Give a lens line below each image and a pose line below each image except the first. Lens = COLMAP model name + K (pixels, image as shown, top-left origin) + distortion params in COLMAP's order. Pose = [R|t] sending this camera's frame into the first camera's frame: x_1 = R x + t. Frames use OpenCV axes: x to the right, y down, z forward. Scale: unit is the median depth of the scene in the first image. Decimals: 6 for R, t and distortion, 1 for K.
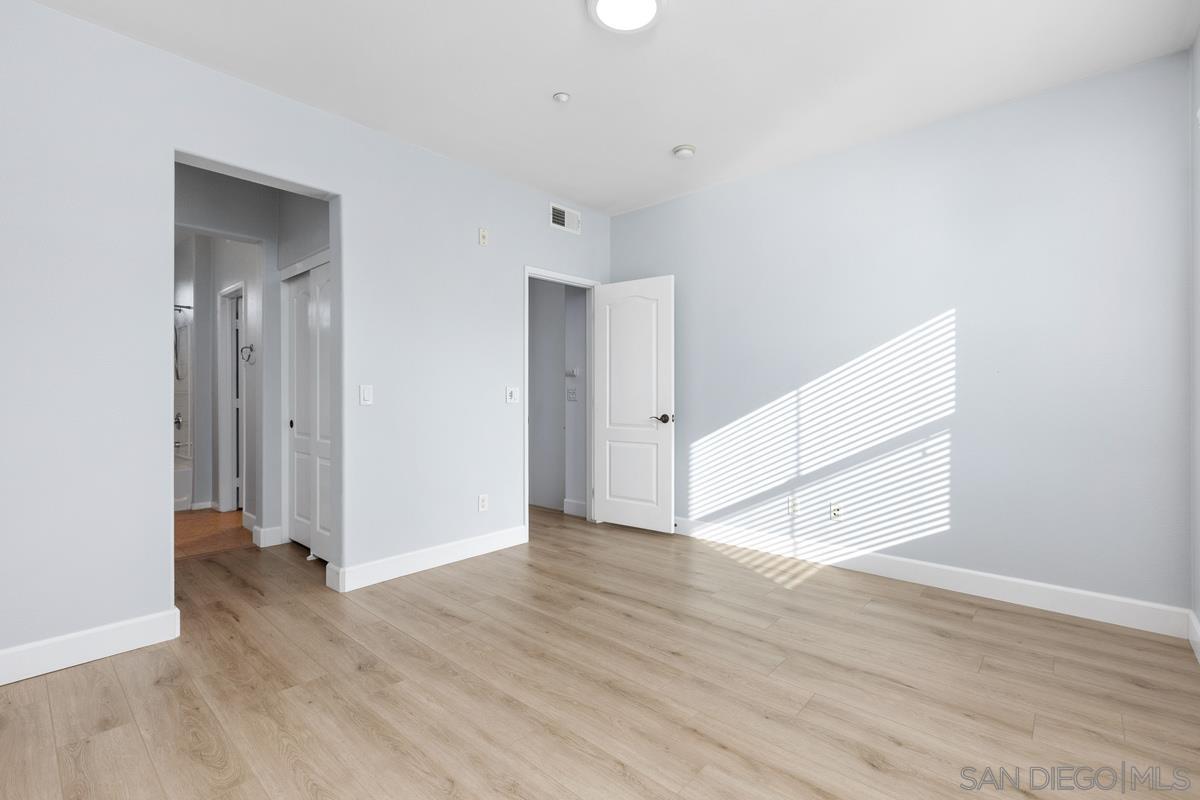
lens RADIAL K [[538.7, 0, 605.9], [0, 538.7, 394.1], [0, 0, 1]] dist [-0.003374, -0.000574]
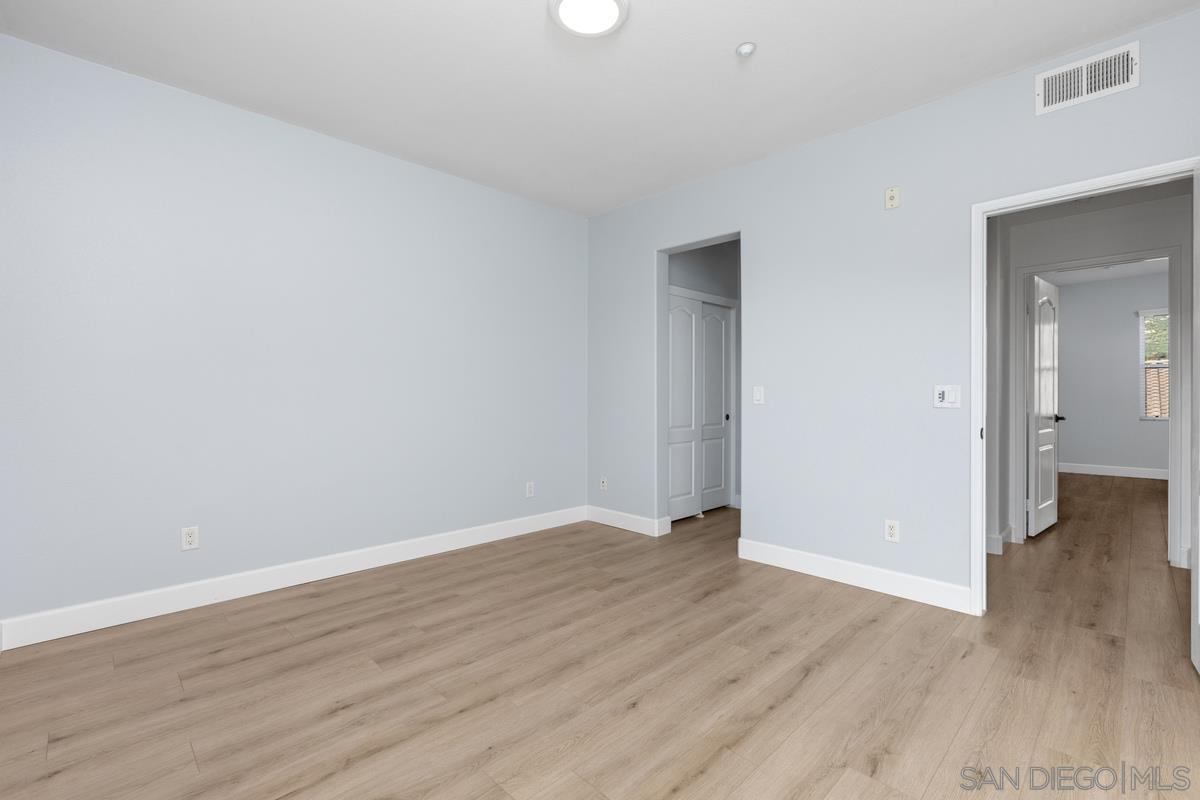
lens RADIAL K [[534.7, 0, 596.2], [0, 534.7, 392.1], [0, 0, 1]] dist [-0.001634, -0.000372]
pose [[-0.077622, -0.000665, -0.996983, 0.904783], [-0.006423, 0.999979, -0.000167, -0.001173], [0.996962, 0.006391, -0.077625, 0.948756]]
